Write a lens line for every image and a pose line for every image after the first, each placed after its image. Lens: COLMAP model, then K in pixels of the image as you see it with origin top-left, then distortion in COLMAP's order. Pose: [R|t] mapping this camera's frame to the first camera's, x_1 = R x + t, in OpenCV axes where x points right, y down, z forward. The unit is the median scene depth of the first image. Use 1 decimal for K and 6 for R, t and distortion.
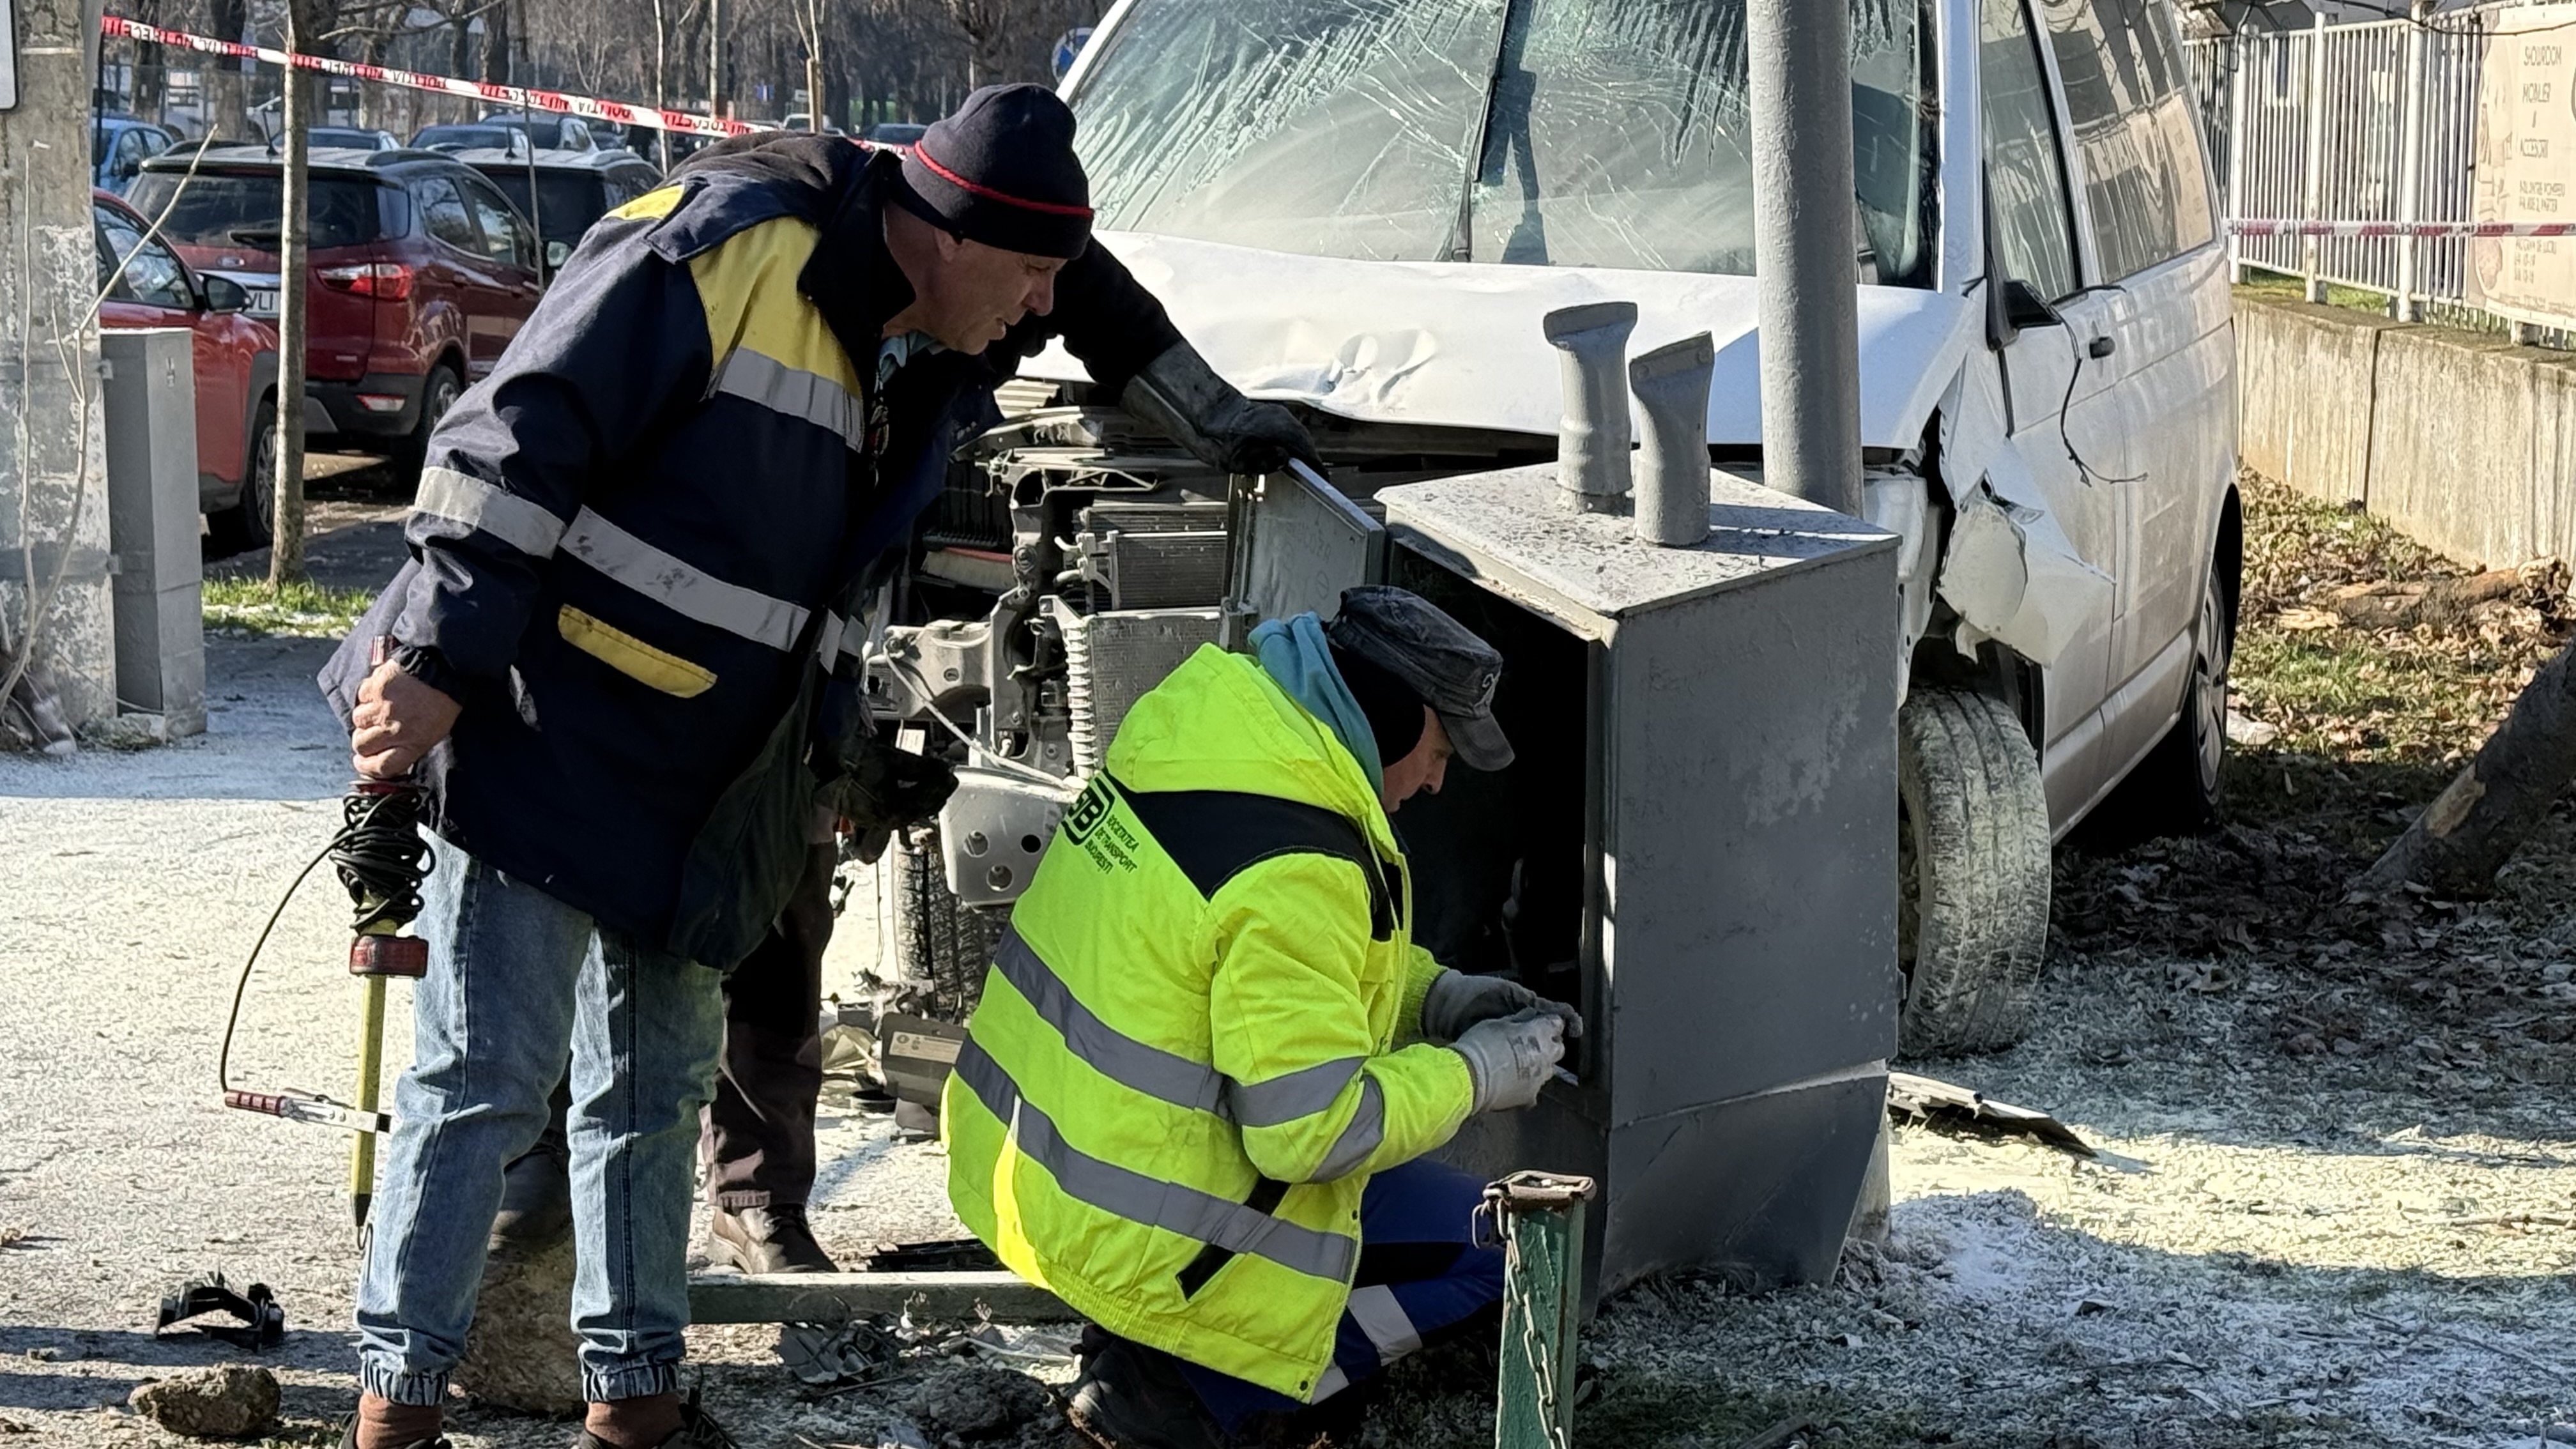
lens RADIAL K [[5035.2, 0, 1287.3], [0, 5035.2, 668.4], [0, 0, 1]] dist [0.173264, -0.136448]
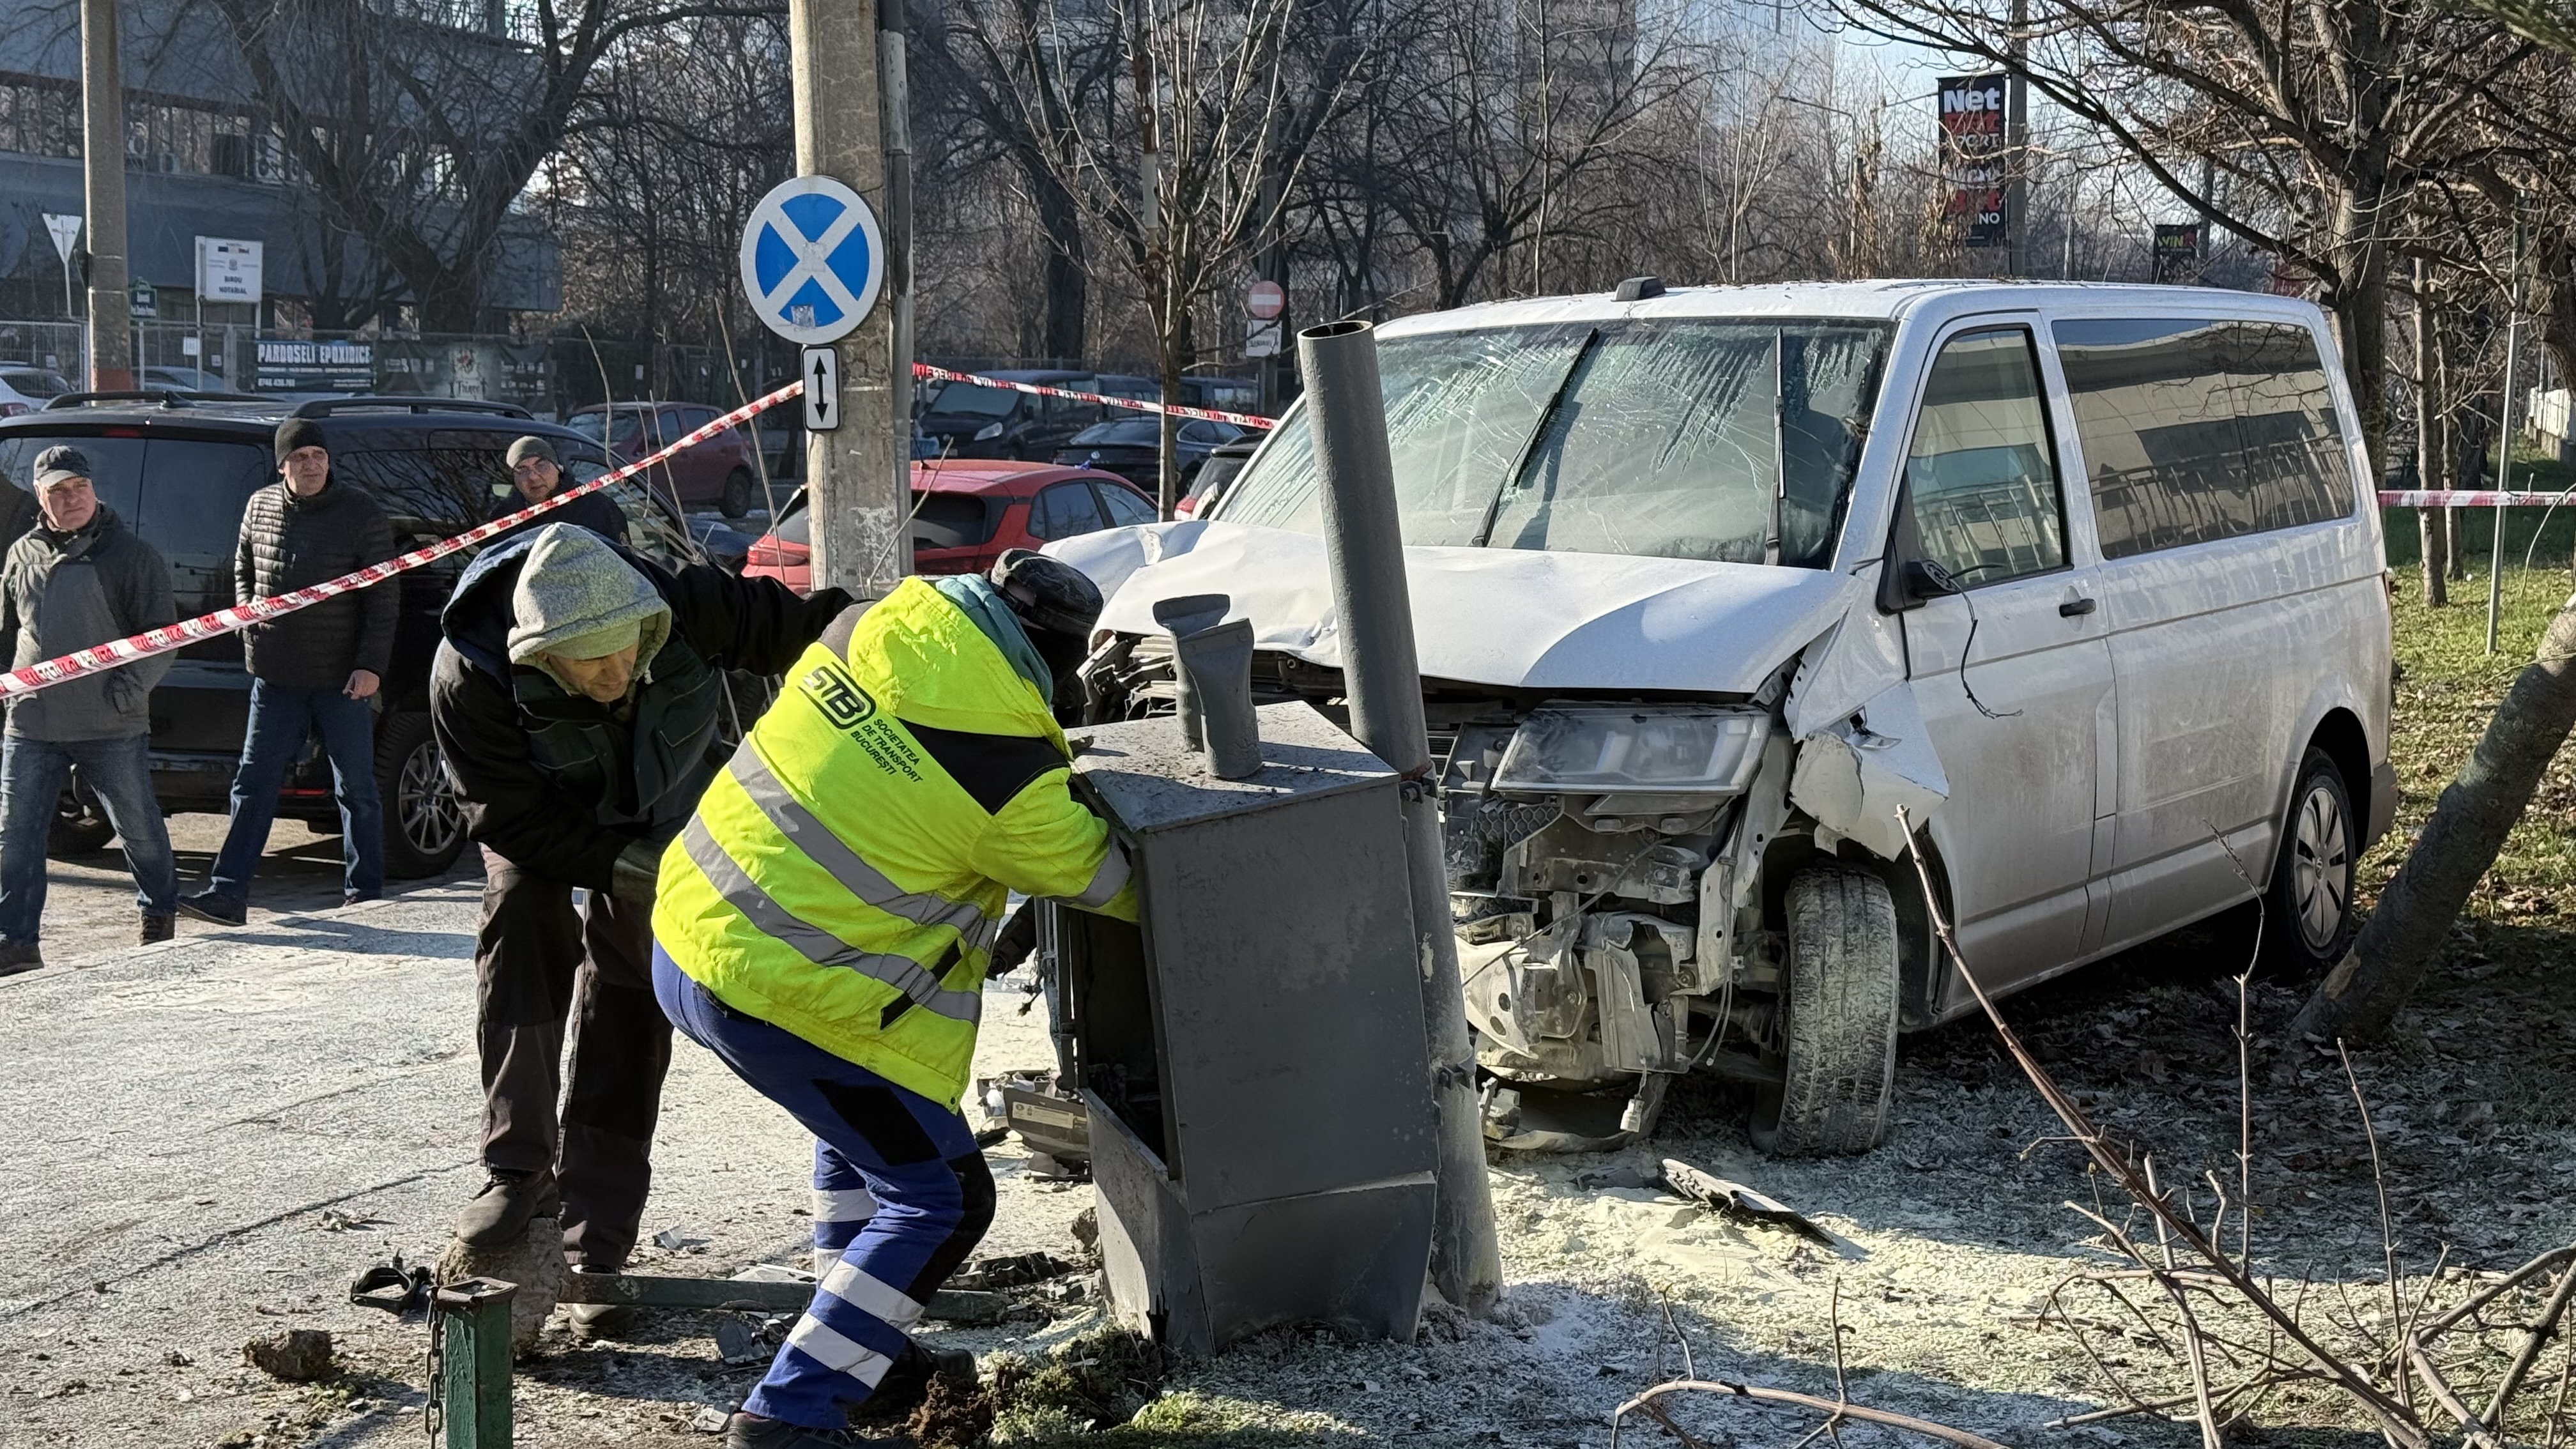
lens RADIAL K [[3560.3, 0, 1288.0], [0, 3560.3, 724.5], [0, 0, 1]] dist [0.194720, -0.392471]
pose [[0.959082, 0.015849, -0.282685, 0.258061], [-0.020829, 0.999676, -0.014620, -0.018178], [0.282362, 0.019910, 0.959101, 0.073213]]
